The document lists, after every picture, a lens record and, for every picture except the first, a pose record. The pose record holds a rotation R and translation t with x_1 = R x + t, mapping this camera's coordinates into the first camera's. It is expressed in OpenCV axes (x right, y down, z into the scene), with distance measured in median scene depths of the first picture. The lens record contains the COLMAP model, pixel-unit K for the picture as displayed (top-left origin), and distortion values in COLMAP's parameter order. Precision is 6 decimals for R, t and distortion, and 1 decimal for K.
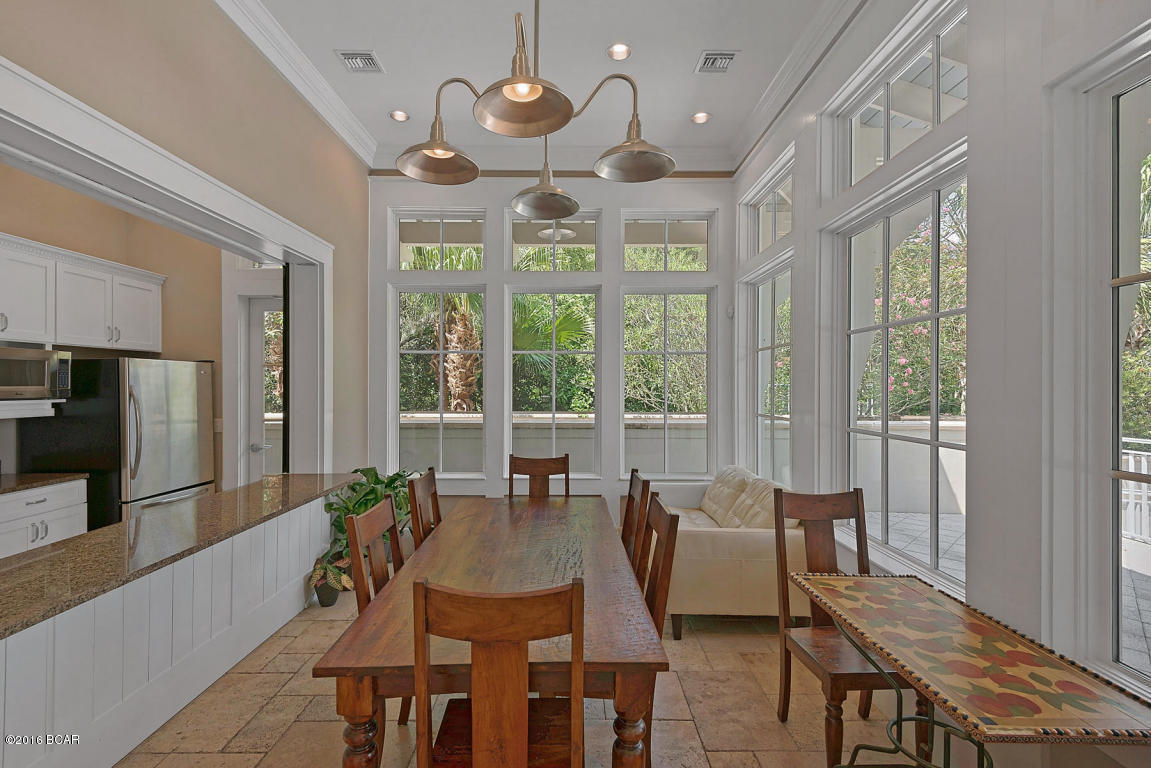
lens RADIAL K [[519.8, 0, 581.0], [0, 519.8, 385.5], [0, 0, 1]] dist [0.001143, -0.002025]
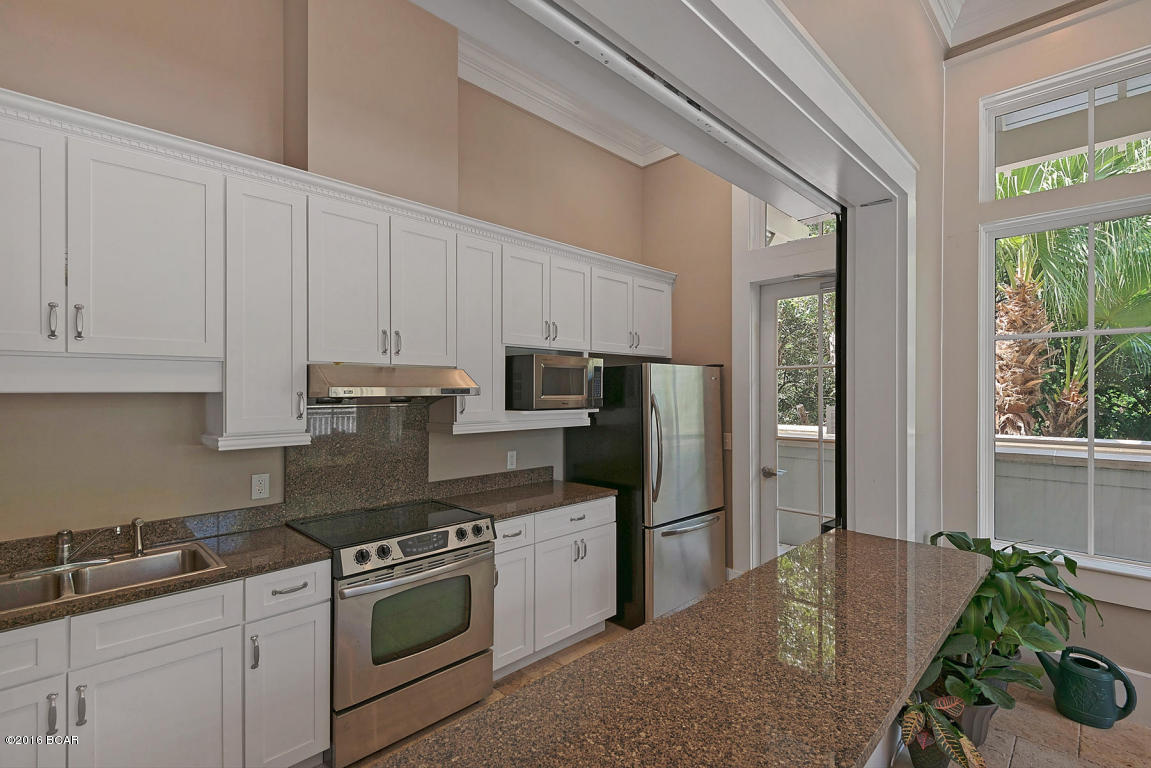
lens RADIAL K [[519.8, 0, 576.5], [0, 519.8, 388.9], [0, 0, 1]] dist [0.001143, -0.002025]
pose [[0.692776, -0.006109, -0.721127, -0.324063], [0.001810, 0.999976, -0.006733, -0.003571], [0.721150, 0.003359, 0.692771, 0.301976]]
